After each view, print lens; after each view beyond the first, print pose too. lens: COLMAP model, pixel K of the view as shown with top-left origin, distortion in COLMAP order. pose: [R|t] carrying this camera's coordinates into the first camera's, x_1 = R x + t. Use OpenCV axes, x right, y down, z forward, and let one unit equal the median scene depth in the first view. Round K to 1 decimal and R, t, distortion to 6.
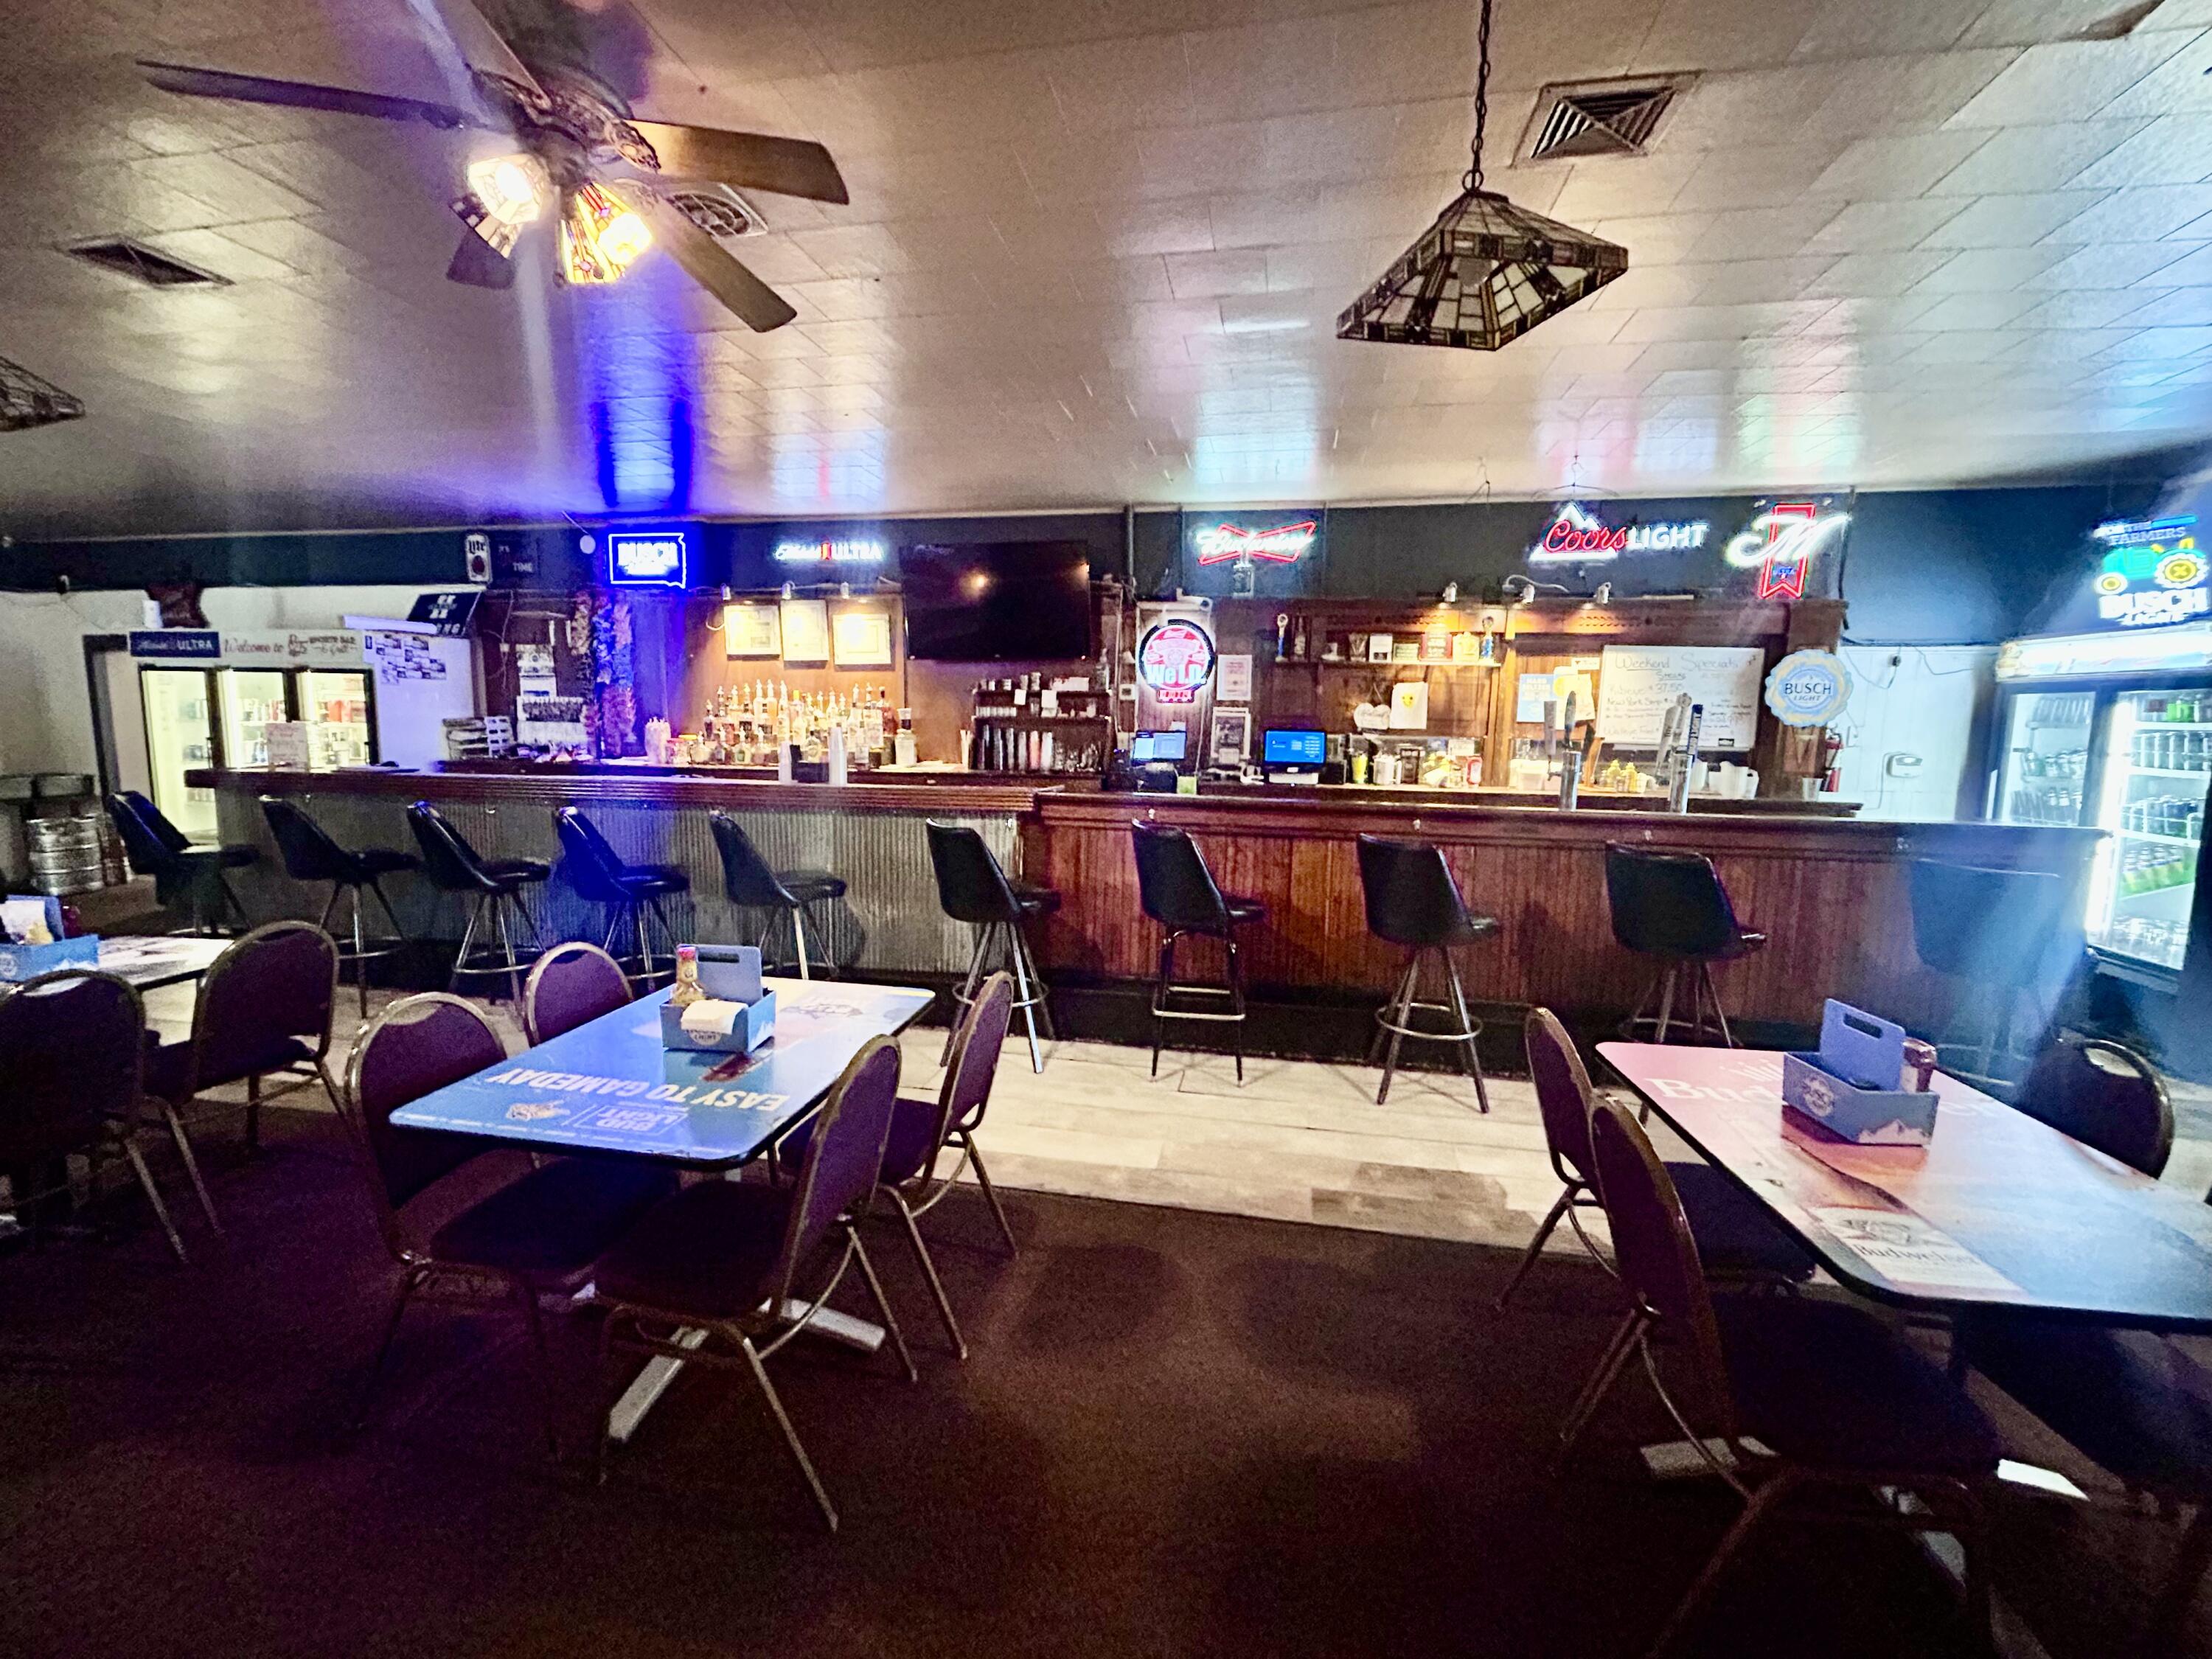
lens RADIAL K [[912.2, 0, 1099.0], [0, 912.2, 826.2], [0, 0, 1]] dist [-0.000643, -0.000408]
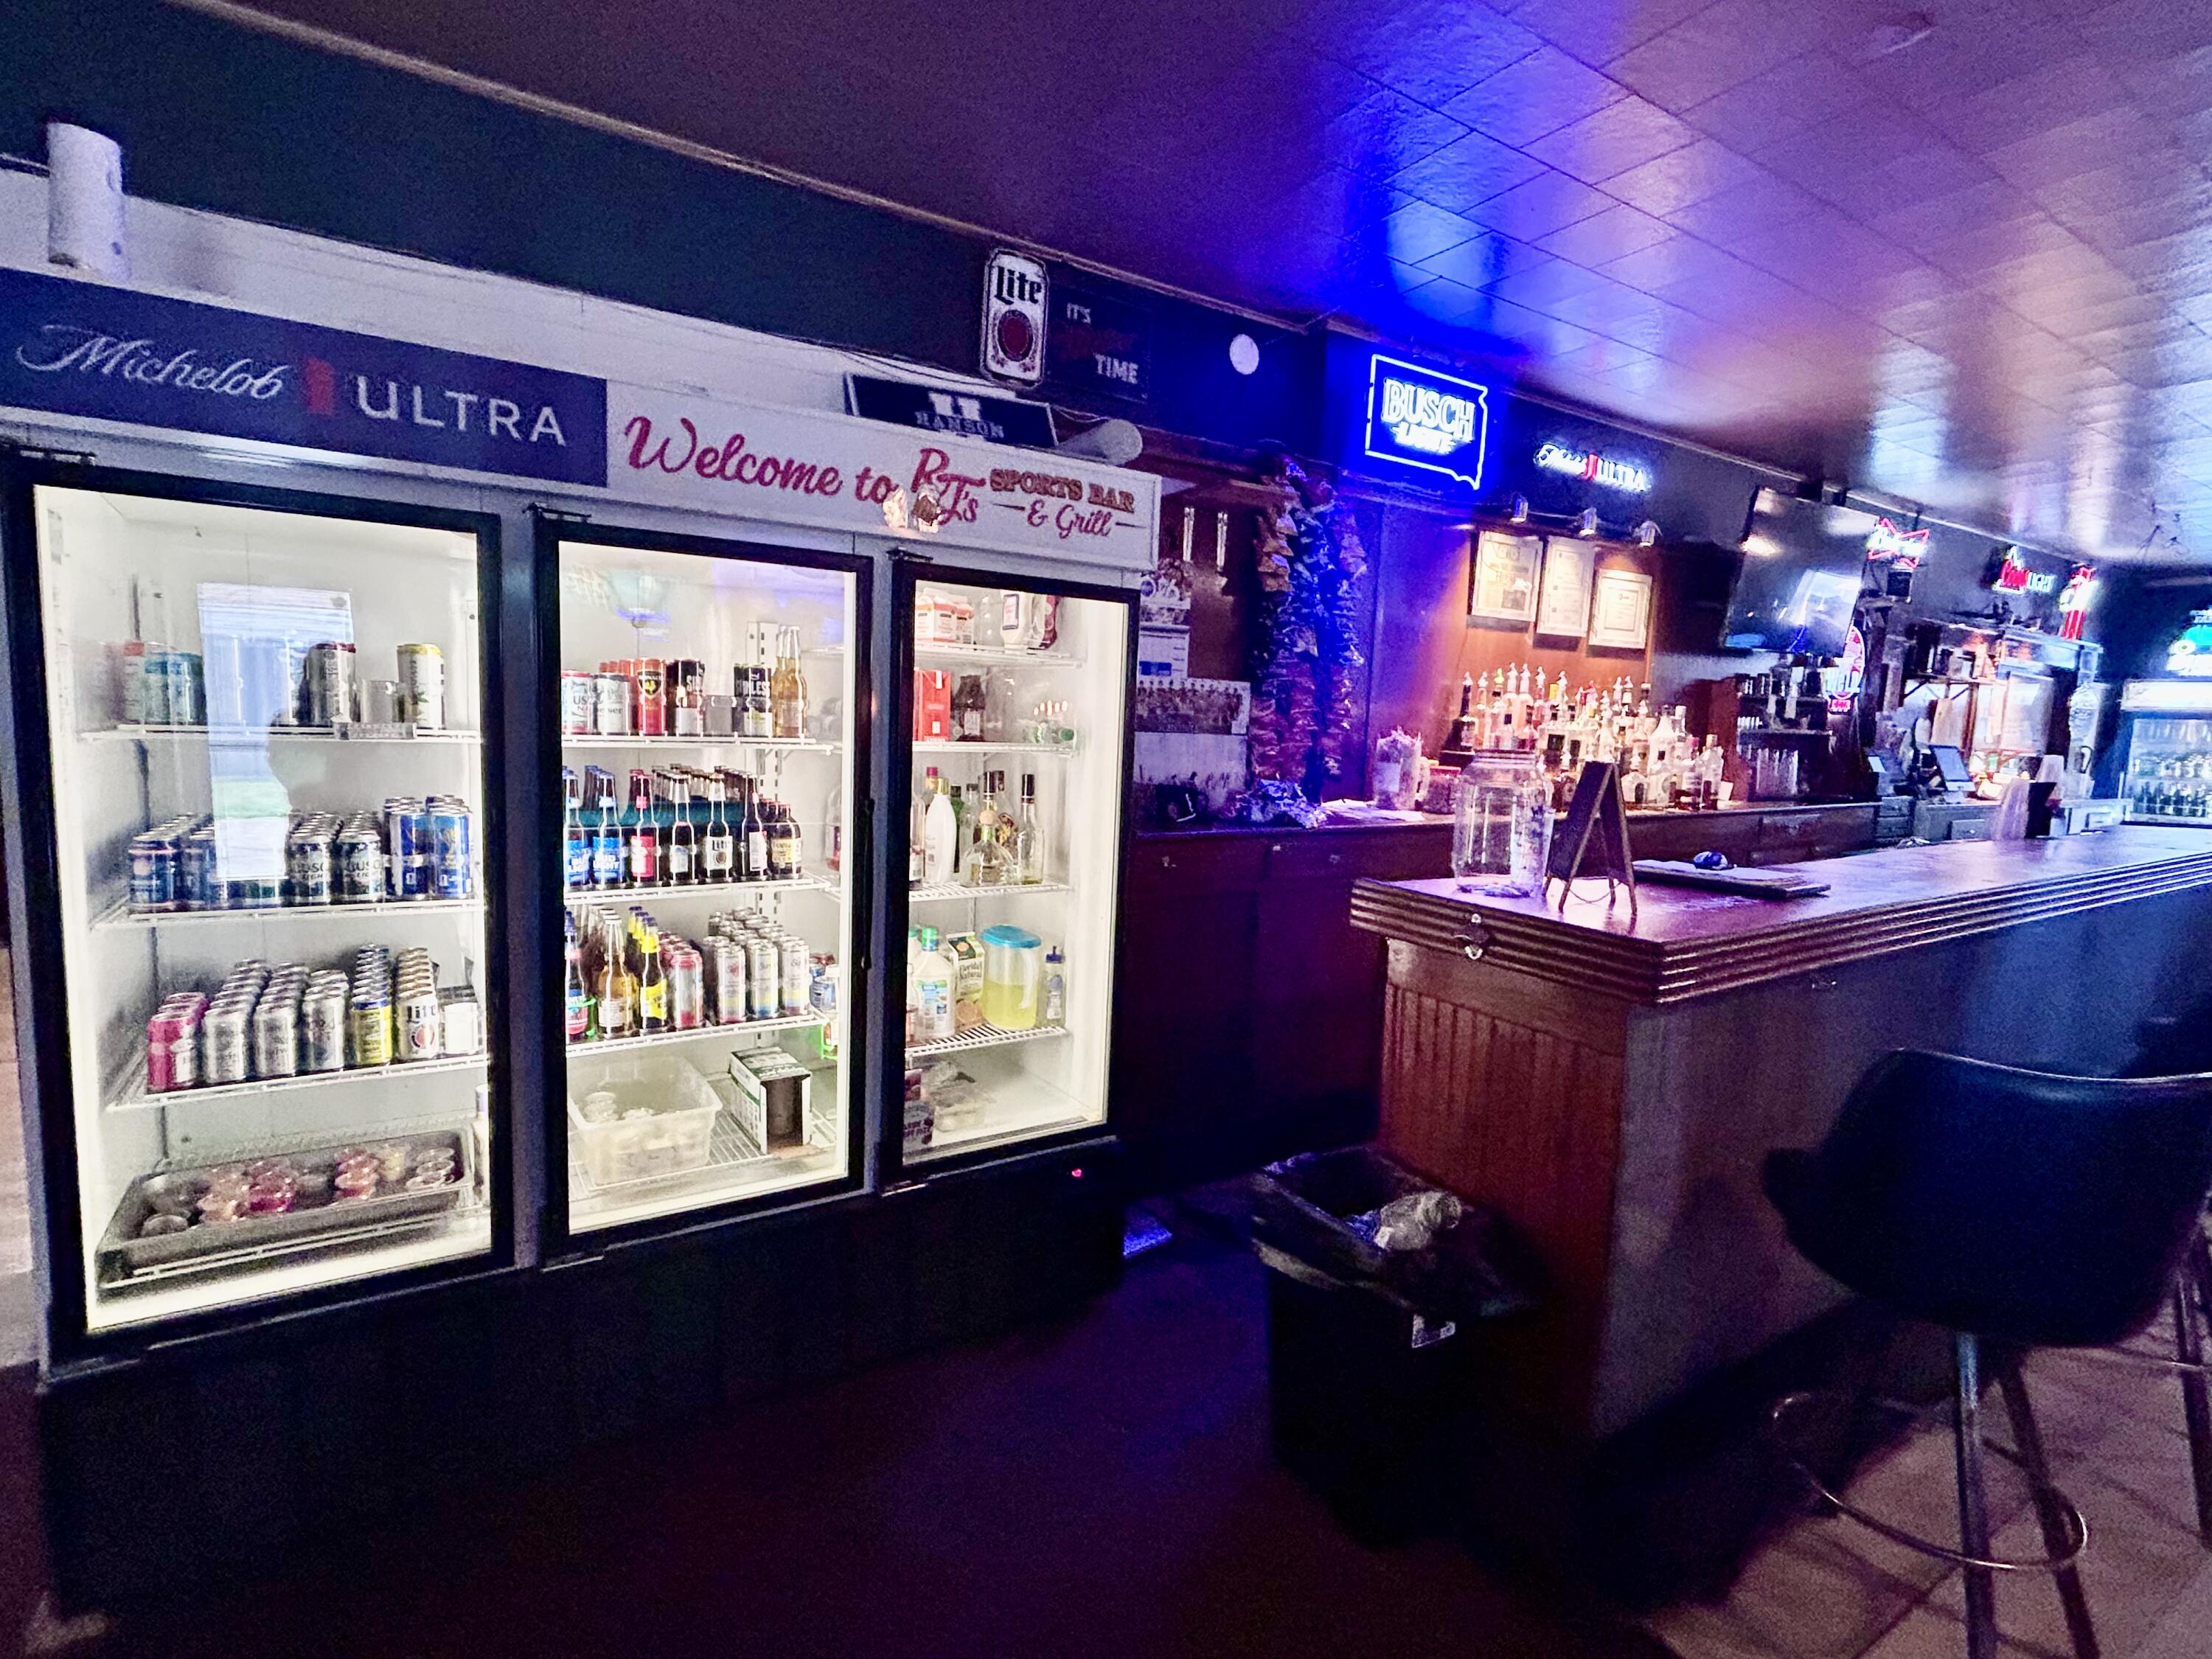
lens RADIAL K [[1080.4, 0, 1107.1], [0, 1080.4, 833.5], [0, 0, 1]] dist [-0.006117, 0.003866]
pose [[0.723215, -0.065693, 0.687491, -1.068527], [0.061721, 0.997630, 0.030400, -0.090127], [-0.687859, 0.020447, 0.725556, 0.690744]]
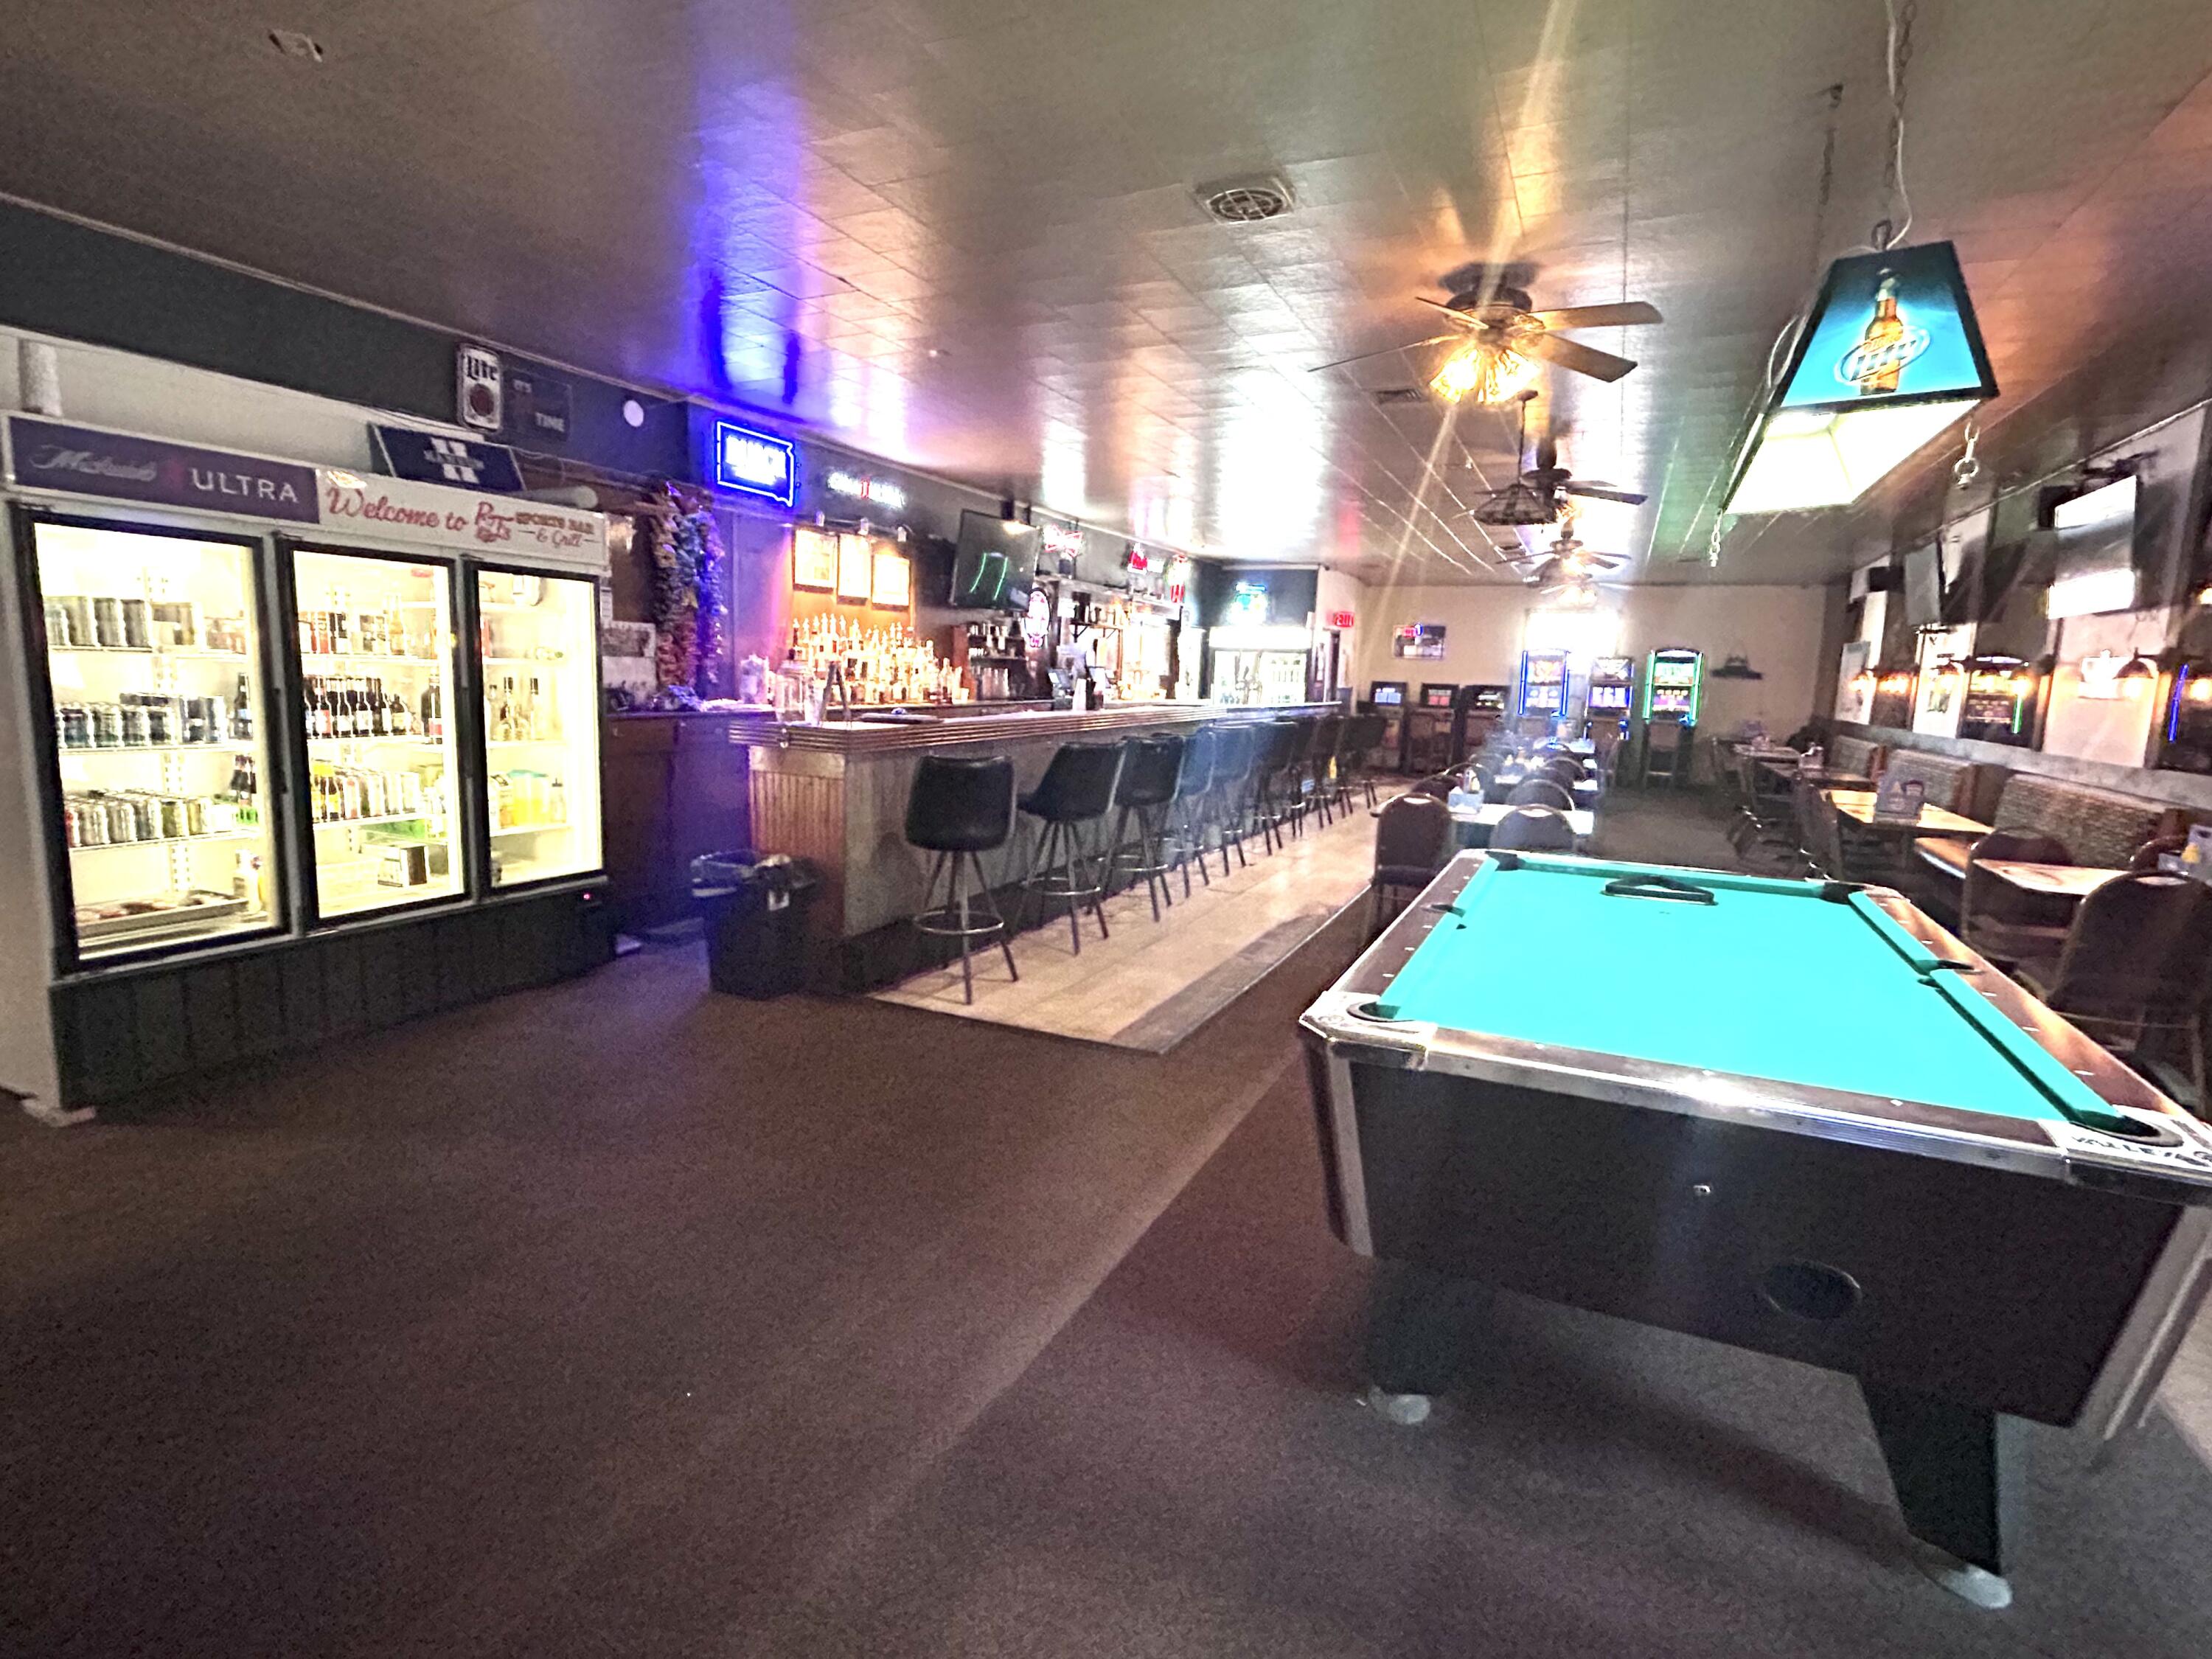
lens RADIAL K [[1080.4, 0, 1102.3], [0, 1080.4, 827.5], [0, 0, 1]] dist [-0.006117, 0.003866]
pose [[0.249869, -0.146476, 0.957136, -1.426146], [0.091702, 0.987629, 0.127203, -0.059277], [-0.963928, 0.055987, 0.260210, 0.455306]]
